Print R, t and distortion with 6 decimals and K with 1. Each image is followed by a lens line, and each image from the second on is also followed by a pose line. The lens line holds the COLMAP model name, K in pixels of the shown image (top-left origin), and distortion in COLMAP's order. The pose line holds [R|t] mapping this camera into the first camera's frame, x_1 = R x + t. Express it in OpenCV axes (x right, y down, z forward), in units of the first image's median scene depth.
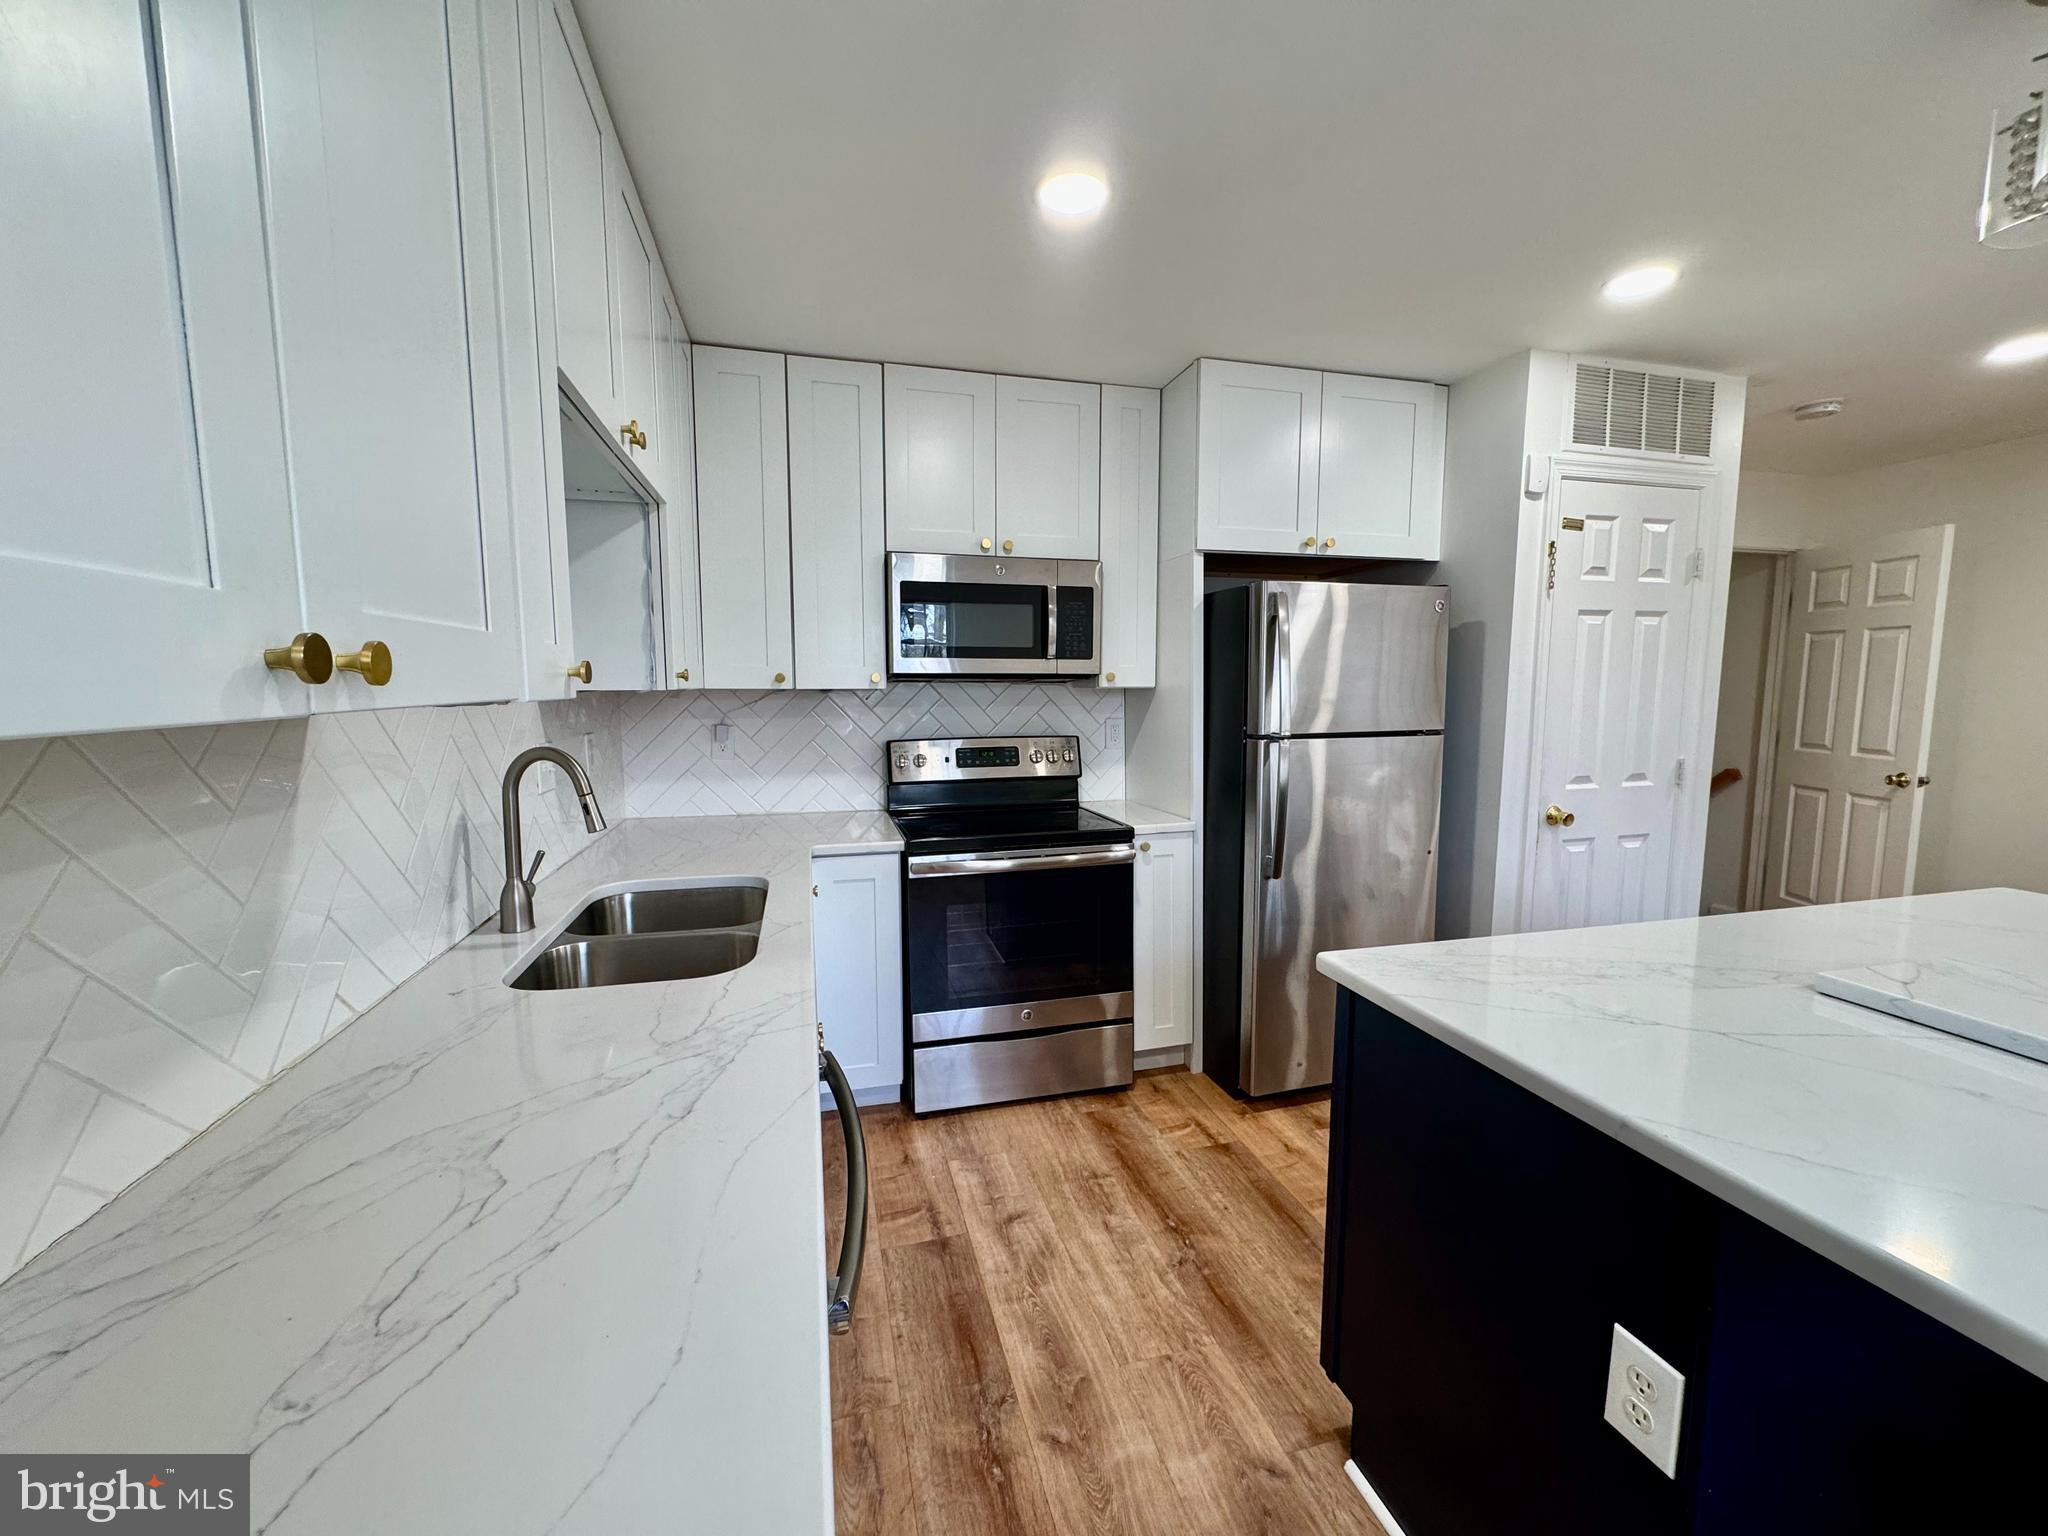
lens RADIAL K [[812.5, 0, 1028.4], [0, 812.5, 769.8], [0, 0, 1]] dist [-0.001824, 0.000913]
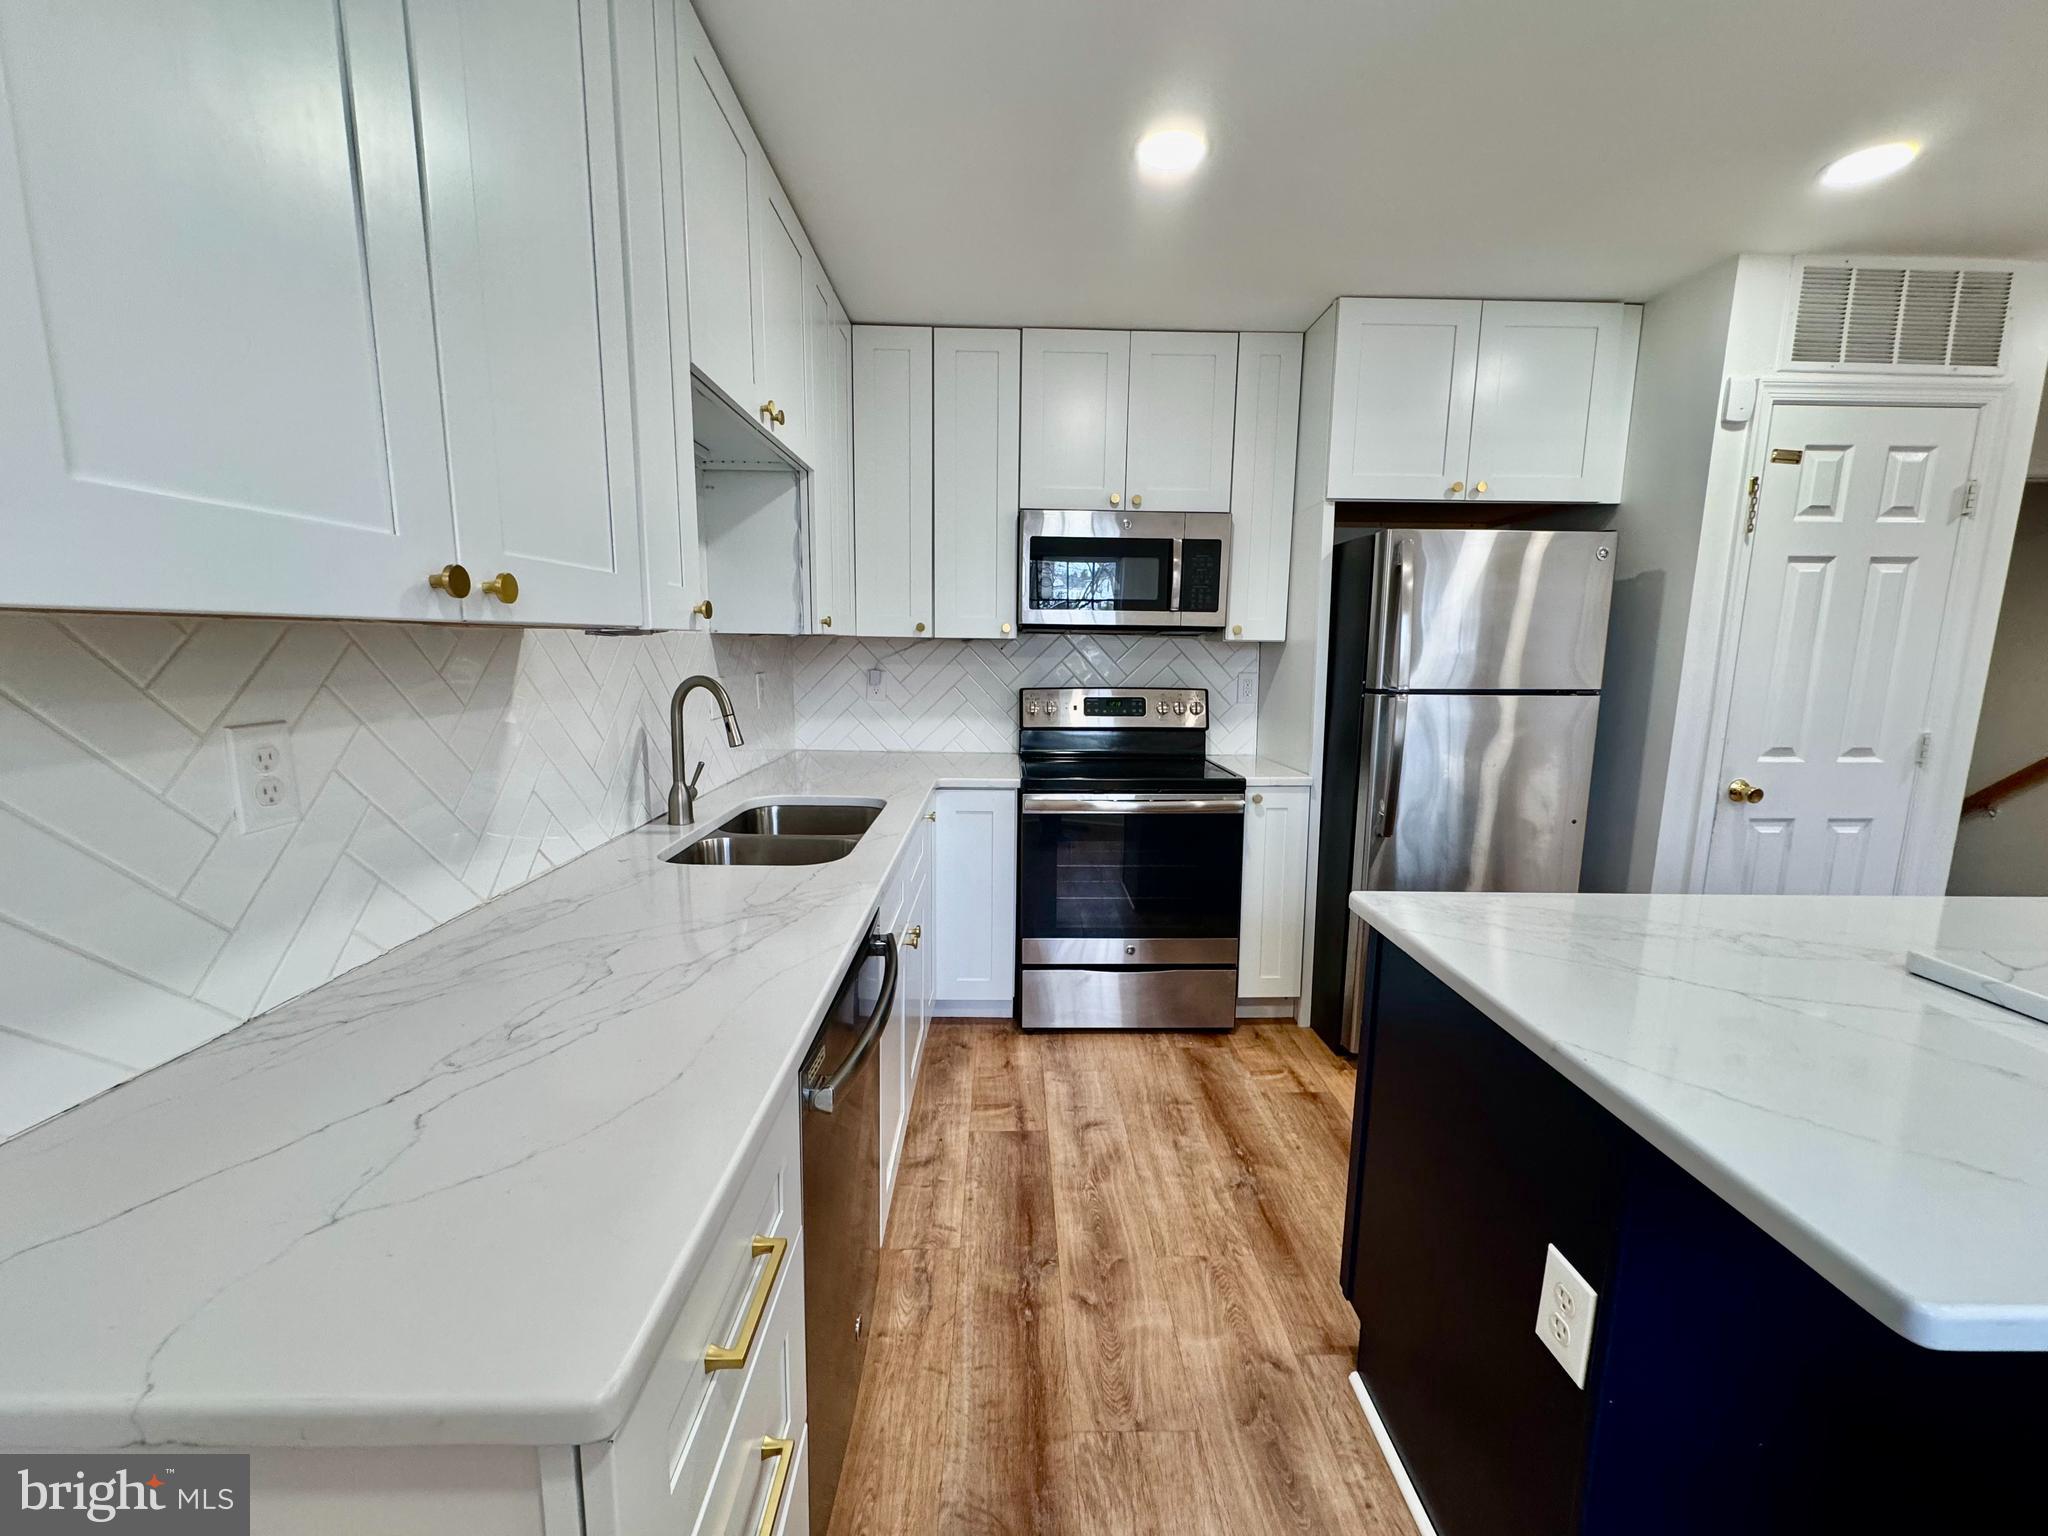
lens RADIAL K [[812.5, 0, 1027.1], [0, 812.5, 767.9], [0, 0, 1]] dist [-0.001824, 0.000913]
pose [[0.971336, 0.048497, -0.232710, 0.108717], [-0.038033, 0.998062, 0.049246, 0.019637], [0.234648, -0.038984, 0.971299, -0.051484]]
